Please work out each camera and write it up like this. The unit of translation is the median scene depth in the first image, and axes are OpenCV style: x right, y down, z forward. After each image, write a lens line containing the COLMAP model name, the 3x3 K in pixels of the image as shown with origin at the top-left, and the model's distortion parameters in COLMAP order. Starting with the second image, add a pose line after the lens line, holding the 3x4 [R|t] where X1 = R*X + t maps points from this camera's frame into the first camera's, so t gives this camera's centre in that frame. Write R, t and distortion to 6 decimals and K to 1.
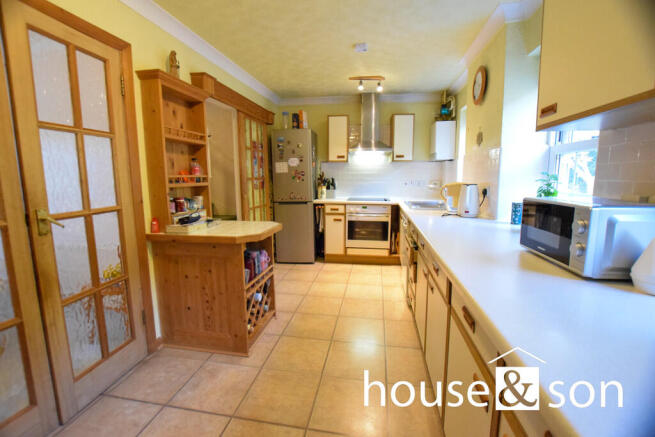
lens RADIAL K [[289.8, 0, 324.5], [0, 289.8, 218.9], [0, 0, 1]] dist [-0.024326, 0.001991]
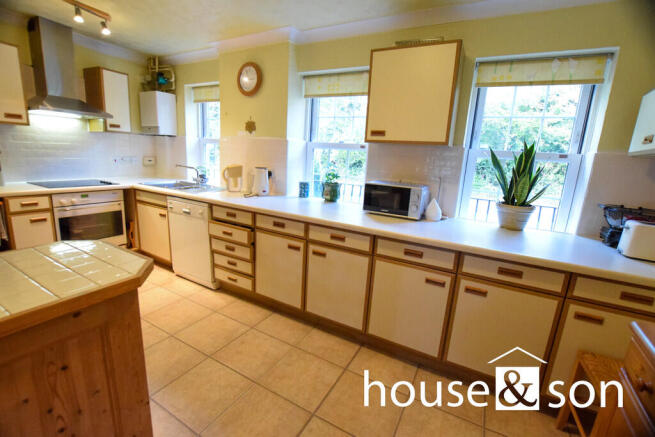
lens RADIAL K [[289.8, 0, 325.7], [0, 289.8, 218.5], [0, 0, 1]] dist [-0.024326, 0.001991]
pose [[0.323172, -0.182100, 0.928655, -0.327593], [0.078572, 0.983087, 0.165431, -0.054165], [-0.943073, 0.019503, 0.332014, 0.215694]]
